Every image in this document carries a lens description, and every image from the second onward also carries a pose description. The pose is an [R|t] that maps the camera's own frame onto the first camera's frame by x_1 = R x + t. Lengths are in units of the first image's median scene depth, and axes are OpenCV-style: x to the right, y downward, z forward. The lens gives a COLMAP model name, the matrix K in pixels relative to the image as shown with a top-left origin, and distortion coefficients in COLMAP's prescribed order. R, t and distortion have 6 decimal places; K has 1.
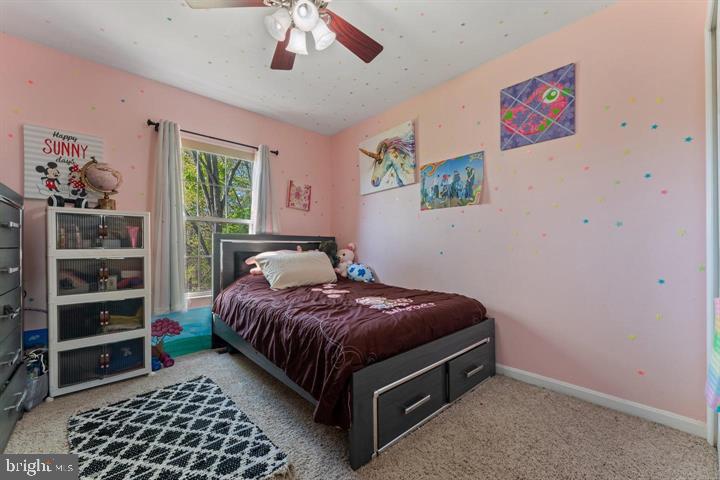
lens RADIAL K [[291.6, 0, 362.2], [0, 291.6, 247.4], [0, 0, 1]] dist [-0.003290, -0.000361]
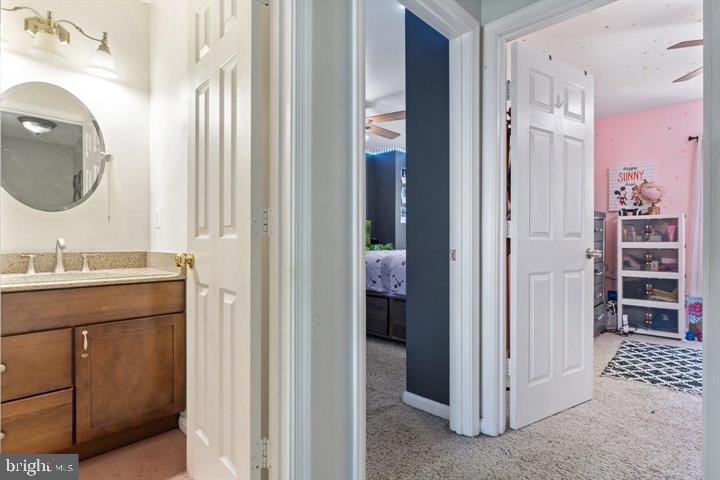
lens RADIAL K [[362.8, 0, 360.0], [0, 362.8, 240.0], [0, 0, 1]] dist [0.000251, 0.000009]
pose [[0.055284, 0.004513, -0.998460, 0.830218], [-0.004470, 0.999981, 0.004272, -0.005934], [0.998461, 0.004227, 0.055303, -0.539309]]
